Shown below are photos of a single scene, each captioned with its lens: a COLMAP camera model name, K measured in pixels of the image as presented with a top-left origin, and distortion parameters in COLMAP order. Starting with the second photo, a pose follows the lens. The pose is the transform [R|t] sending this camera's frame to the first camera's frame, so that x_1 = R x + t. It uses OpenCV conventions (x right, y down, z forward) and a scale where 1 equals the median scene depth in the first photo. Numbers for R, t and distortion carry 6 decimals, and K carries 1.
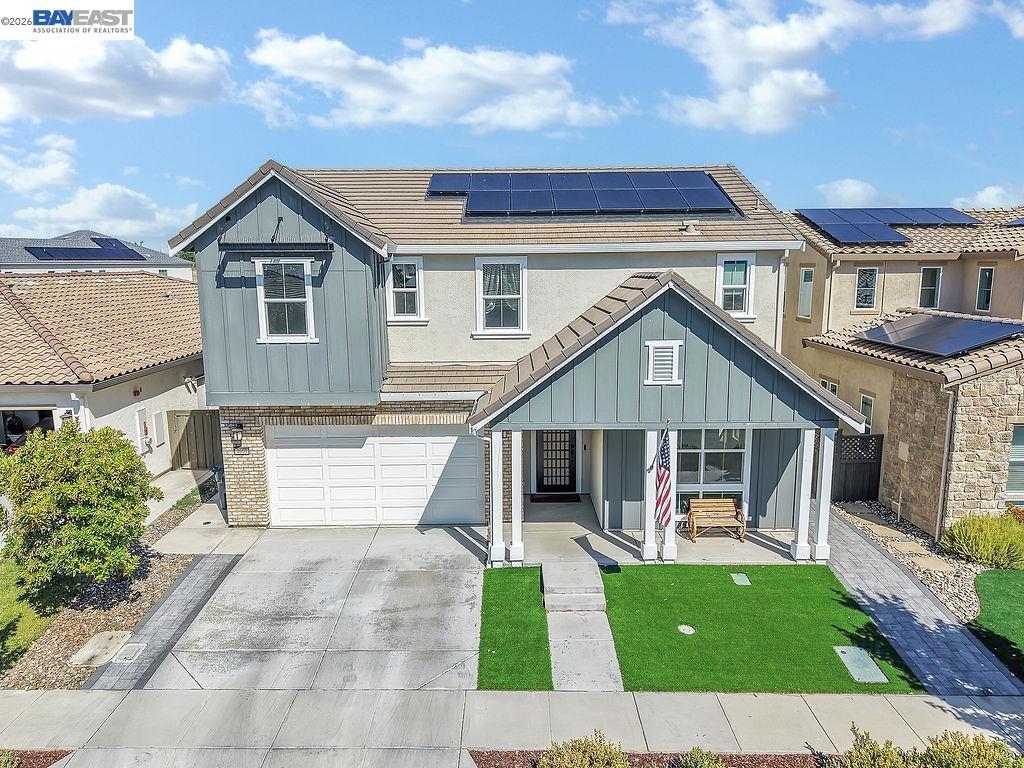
lens RADIAL K [[699.4, 0, 512.1], [0, 699.4, 386.4], [0, 0, 1]] dist [0.018527, -0.011918]
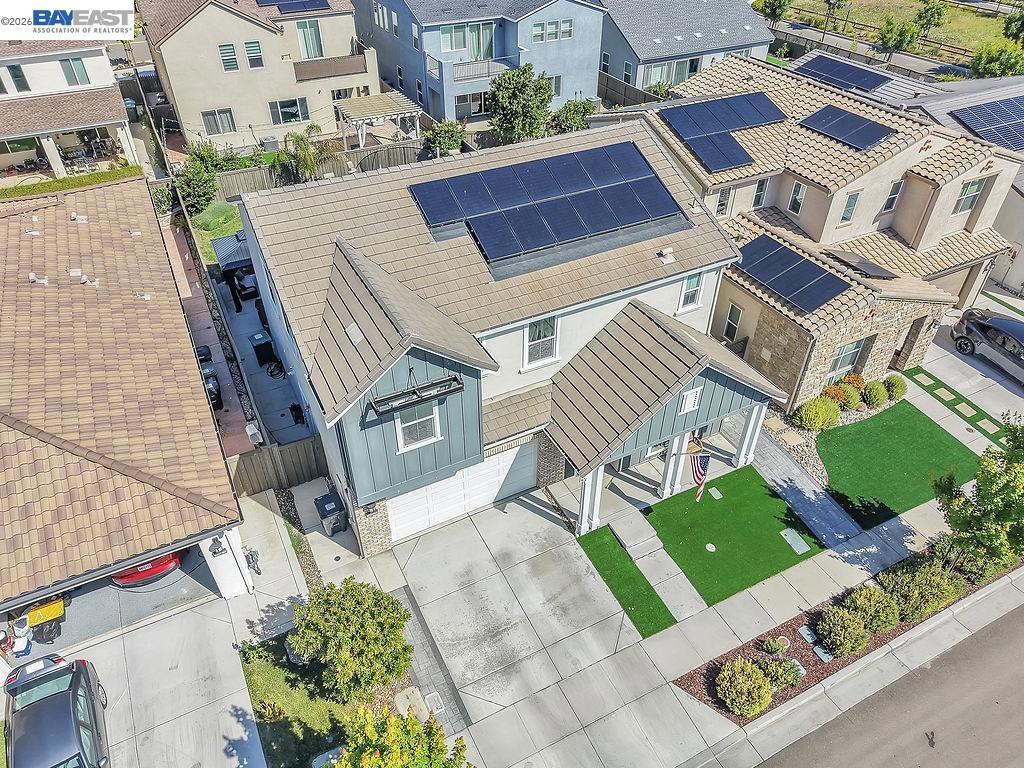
lens RADIAL K [[699.4, 0, 512.2], [0, 699.4, 381.2], [0, 0, 1]] dist [0.018527, -0.011918]
pose [[0.889768, -0.280262, 0.360230, -0.598069], [0.069583, 0.863335, 0.499811, -0.779193], [-0.451077, -0.419650, 0.787669, 0.014463]]
